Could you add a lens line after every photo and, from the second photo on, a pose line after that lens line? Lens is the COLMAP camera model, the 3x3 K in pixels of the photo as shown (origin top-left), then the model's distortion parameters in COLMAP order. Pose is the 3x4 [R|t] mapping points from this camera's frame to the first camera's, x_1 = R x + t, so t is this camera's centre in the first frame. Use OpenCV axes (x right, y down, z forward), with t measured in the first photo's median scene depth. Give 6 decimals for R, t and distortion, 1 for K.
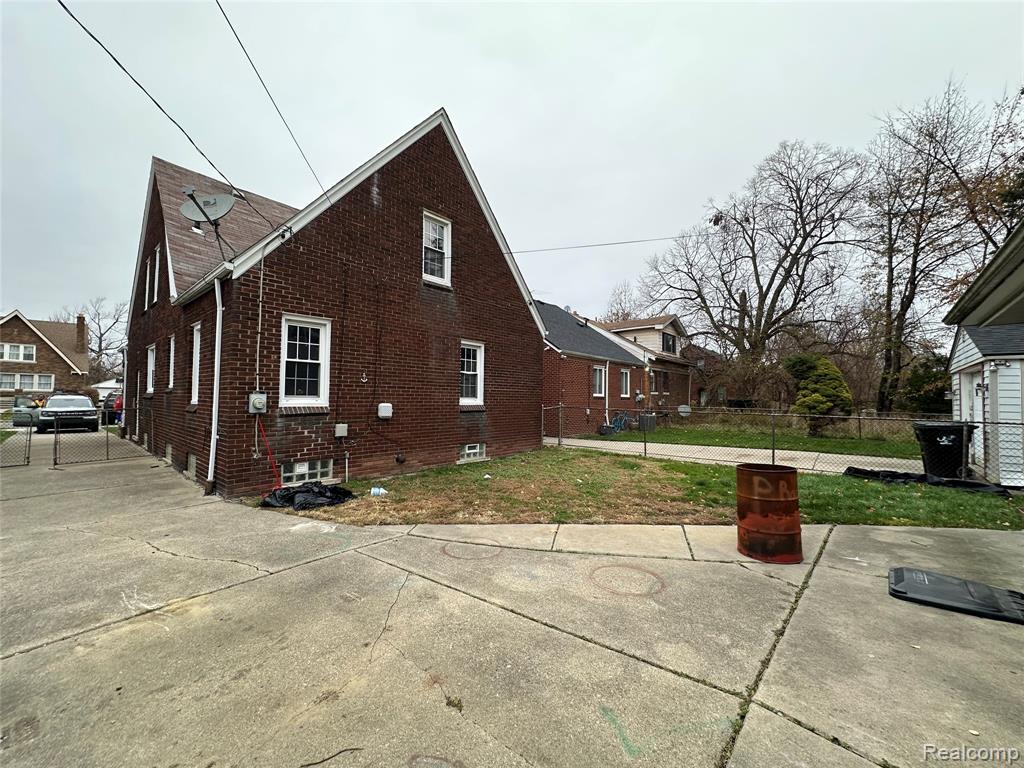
lens RADIAL K [[412.3, 0, 512.0], [0, 412.3, 384.0], [0, 0, 1]] dist [0.000026, 0.000281]
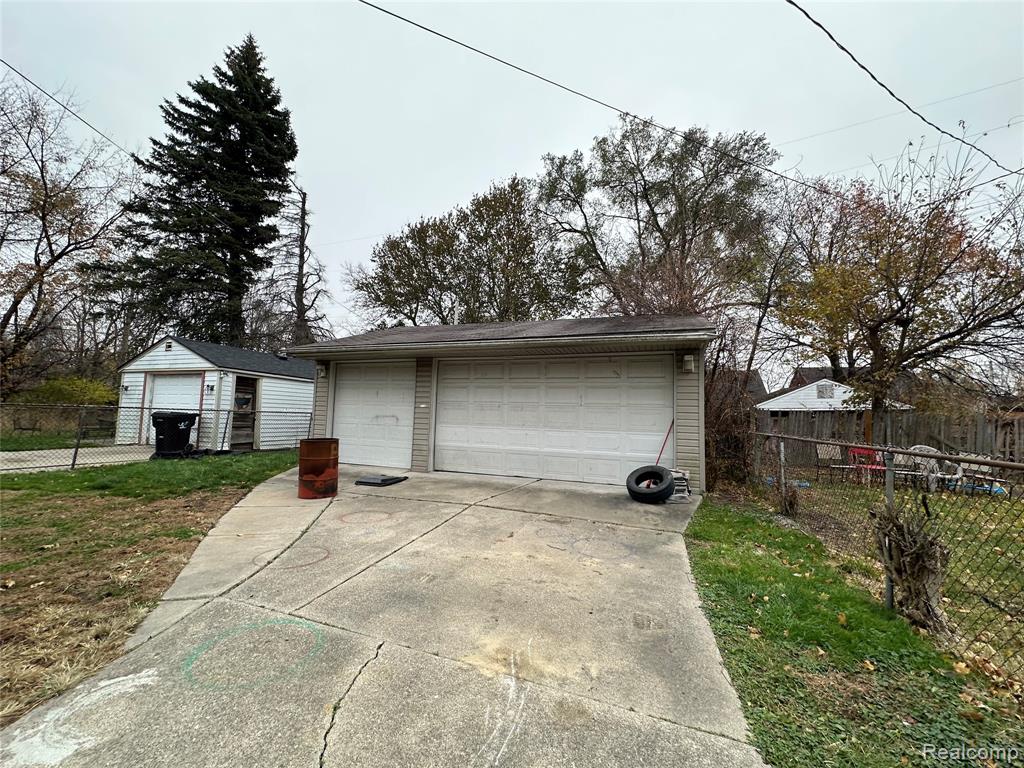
lens RADIAL K [[412.3, 0, 512.0], [0, 412.3, 384.0], [0, 0, 1]] dist [0.000026, 0.000281]
pose [[-0.369094, 0.051117, 0.927985, -1.223678], [-0.066545, 0.994470, -0.081247, 0.082889], [-0.927007, -0.091741, -0.363651, 1.028973]]
